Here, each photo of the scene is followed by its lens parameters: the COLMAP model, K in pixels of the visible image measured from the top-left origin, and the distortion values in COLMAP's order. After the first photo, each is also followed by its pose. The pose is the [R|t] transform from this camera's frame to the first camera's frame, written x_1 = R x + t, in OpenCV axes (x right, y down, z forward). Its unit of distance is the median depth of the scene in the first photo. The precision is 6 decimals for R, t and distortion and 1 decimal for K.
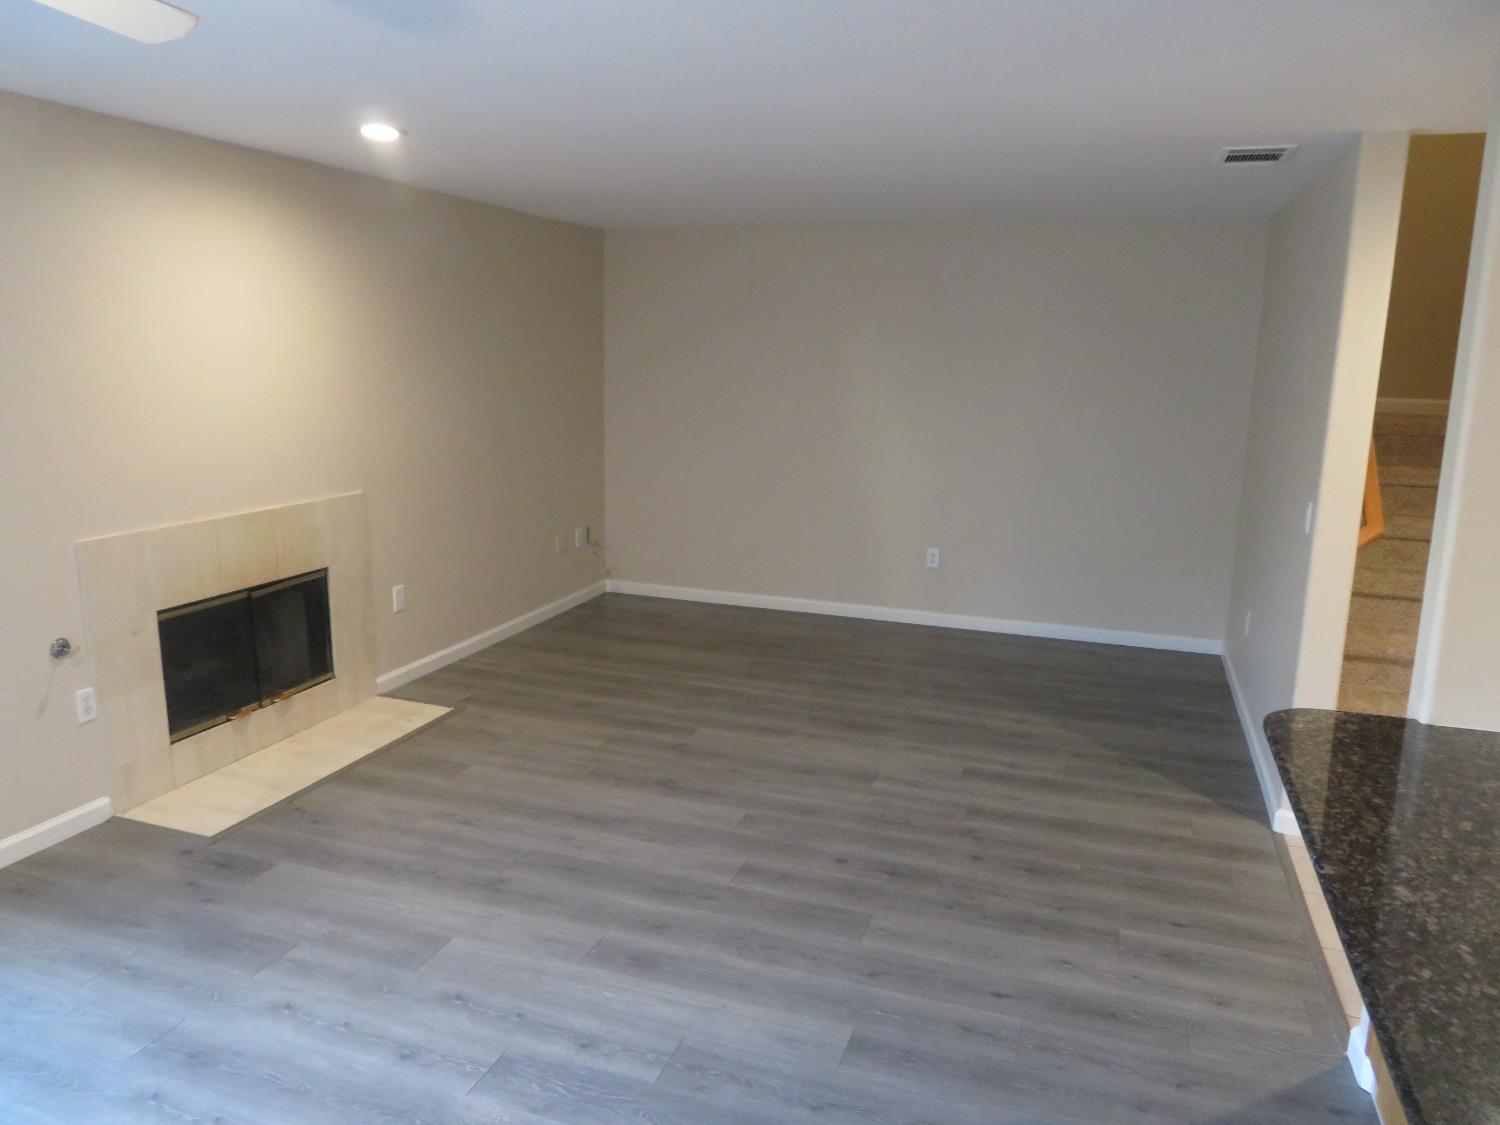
lens RADIAL K [[1091.3, 0, 750.0], [0, 1091.3, 562.5], [0, 0, 1]] dist [0.005699, 0.001988]
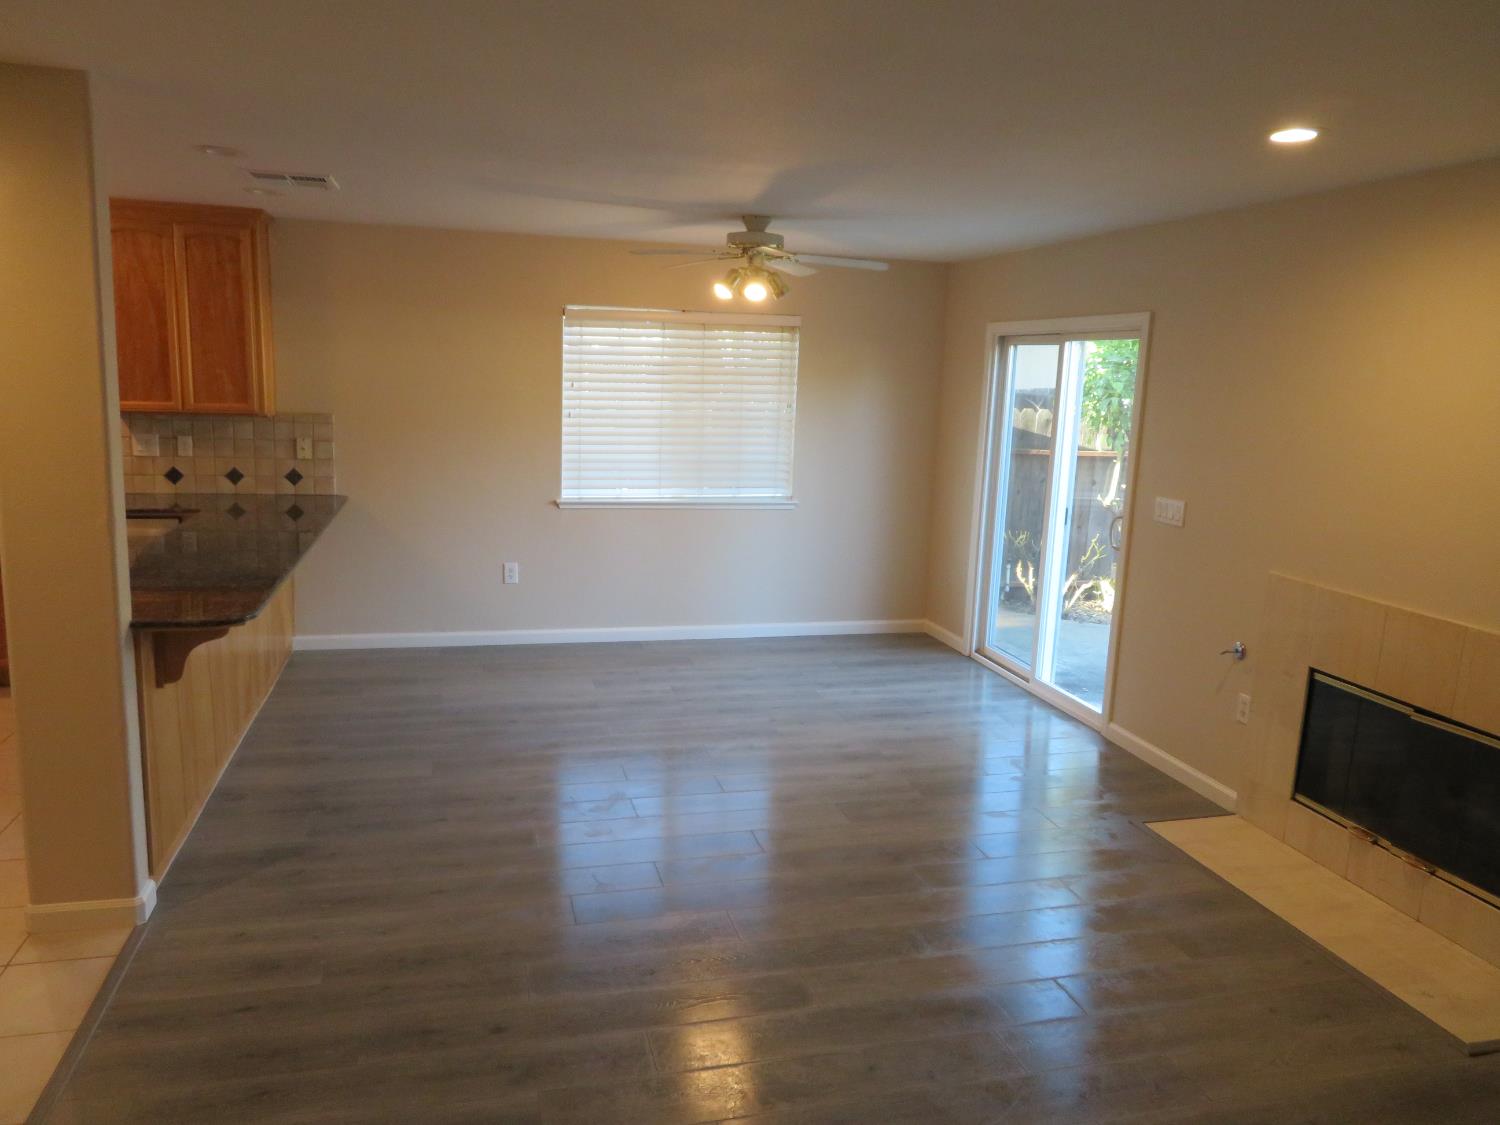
lens RADIAL K [[1131.9, 0, 750.0], [0, 1131.9, 562.5], [0, 0, 1]] dist [0.036532, 0.000472]
pose [[-0.839588, 0.040851, -0.541686, 0.480927], [-0.158683, 0.935232, 0.316482, -0.313361], [0.519531, 0.351671, -0.778727, 1.609617]]
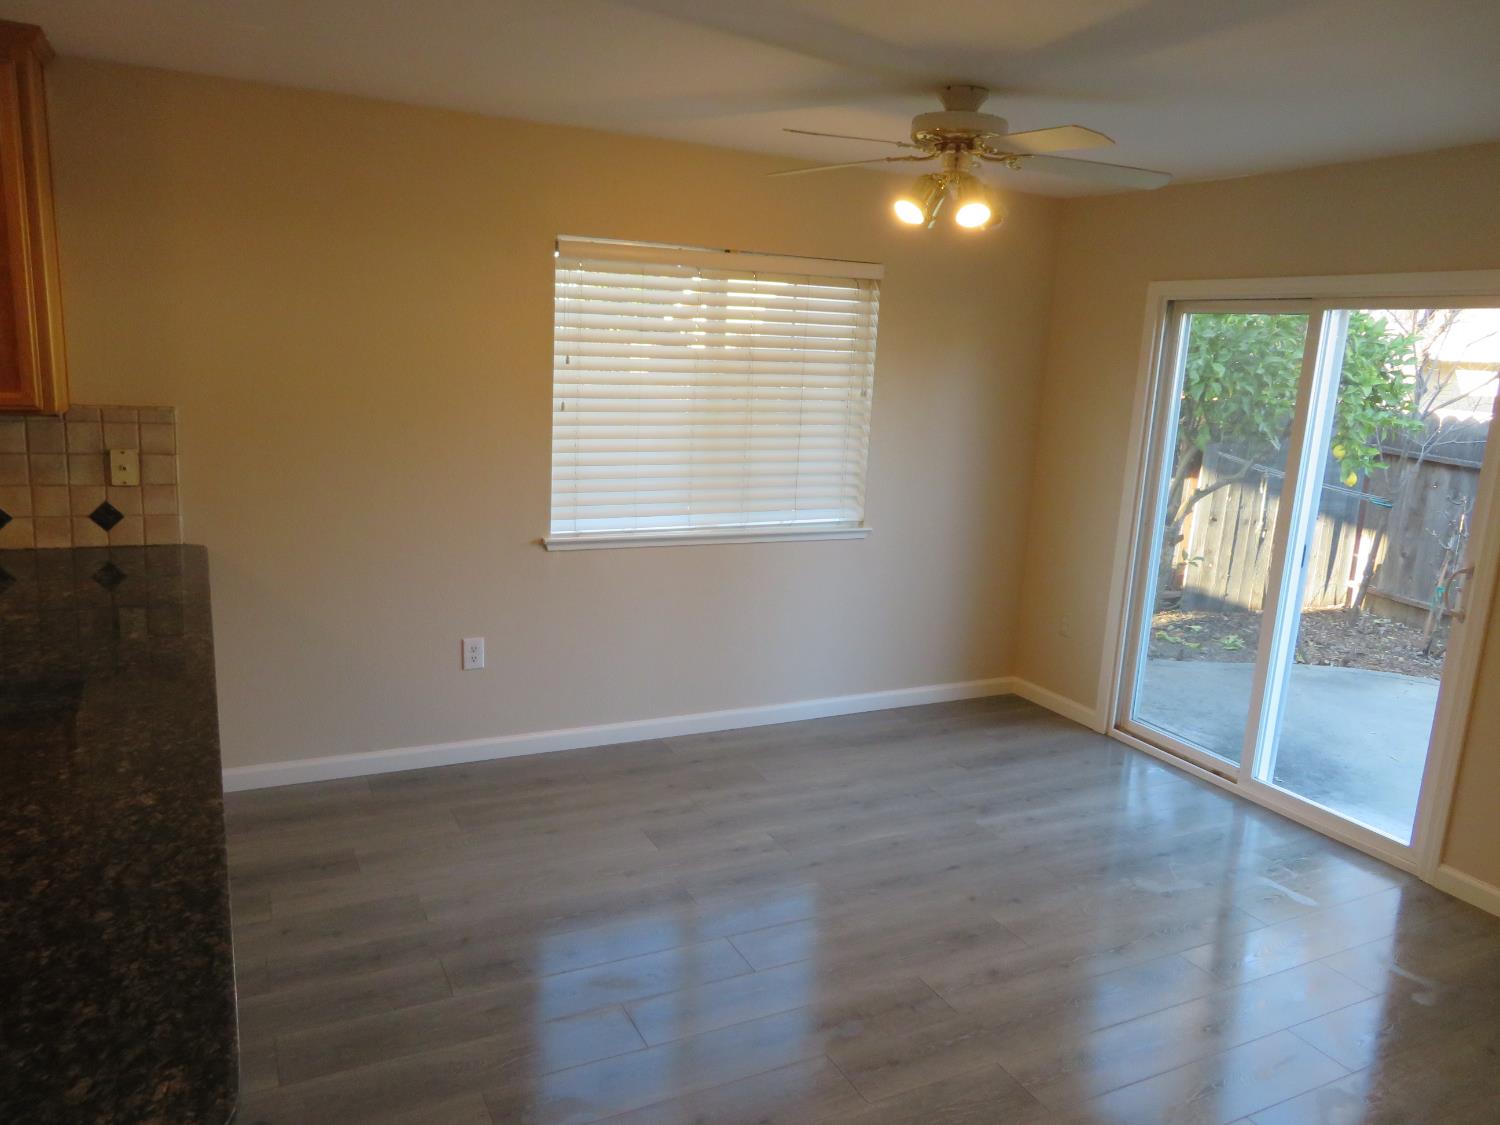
lens RADIAL K [[1091.3, 0, 750.0], [0, 1091.3, 562.5], [0, 0, 1]] dist [0.005699, 0.001988]
pose [[-0.700933, 0.081743, -0.708527, 0.438667], [-0.205288, 0.928248, 0.310180, -0.221113], [0.683044, 0.362868, -0.633859, 1.179207]]
